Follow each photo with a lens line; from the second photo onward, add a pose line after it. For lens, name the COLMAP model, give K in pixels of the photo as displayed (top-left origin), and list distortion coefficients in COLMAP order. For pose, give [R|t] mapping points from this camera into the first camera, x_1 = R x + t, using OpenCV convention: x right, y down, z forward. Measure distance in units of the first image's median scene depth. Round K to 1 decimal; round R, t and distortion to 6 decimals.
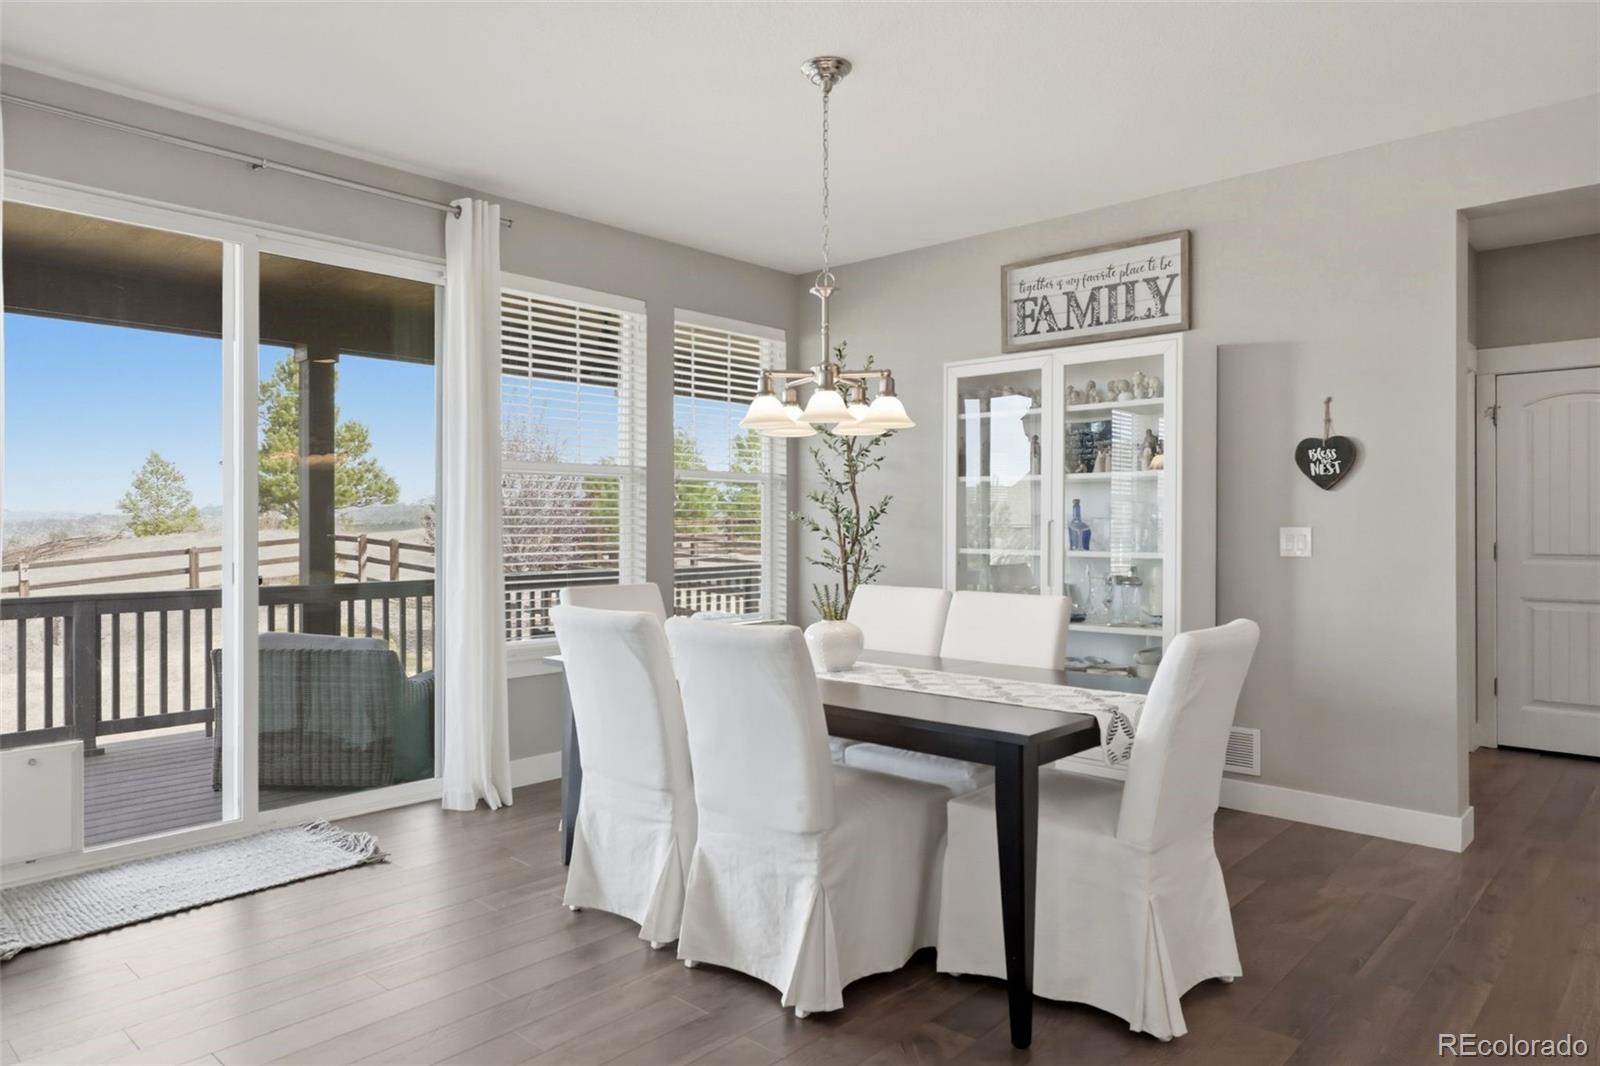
lens RADIAL K [[1020.9, 0, 800.3], [0, 1020.9, 528.7], [0, 0, 1]] dist [0.008142, 0.000547]
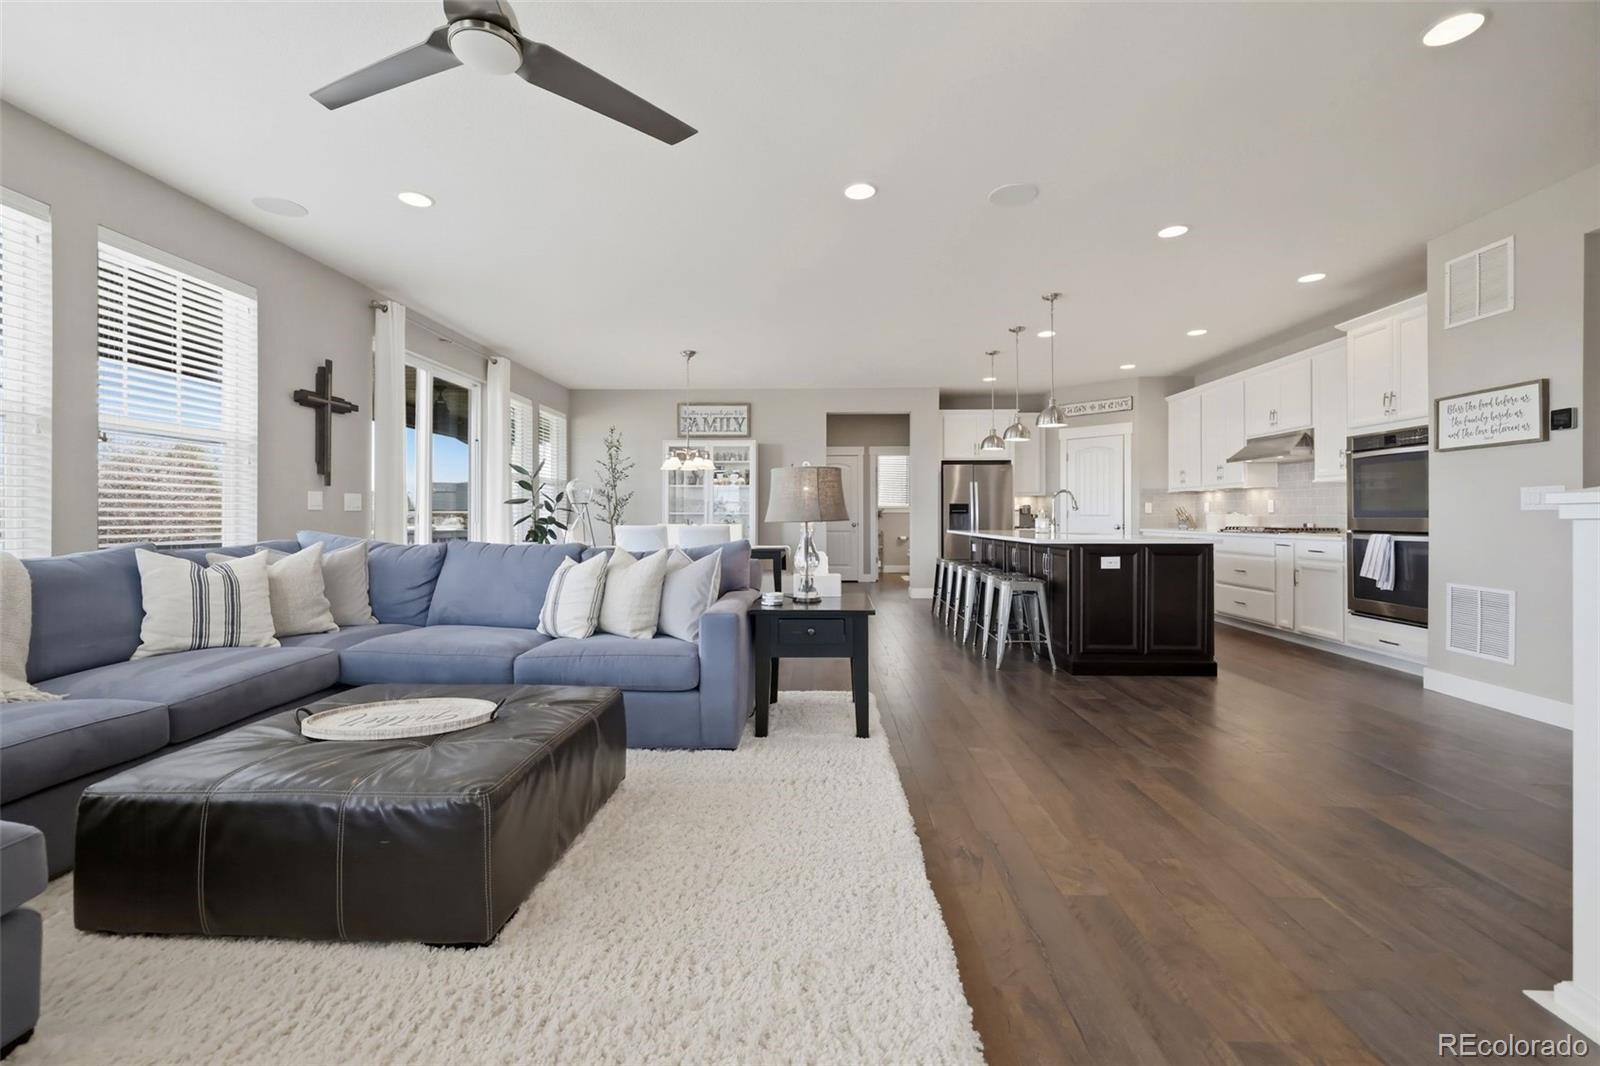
lens RADIAL K [[680.0, 0, 800.6], [0, 680.0, 521.8], [0, 0, 1]] dist [0.001371, 0.000647]
pose [[0.765046, 0.000130, 0.643976, -0.744325], [0.002139, 0.999994, -0.002744, 0.053435], [-0.643972, 0.003477, 0.765041, -0.574214]]
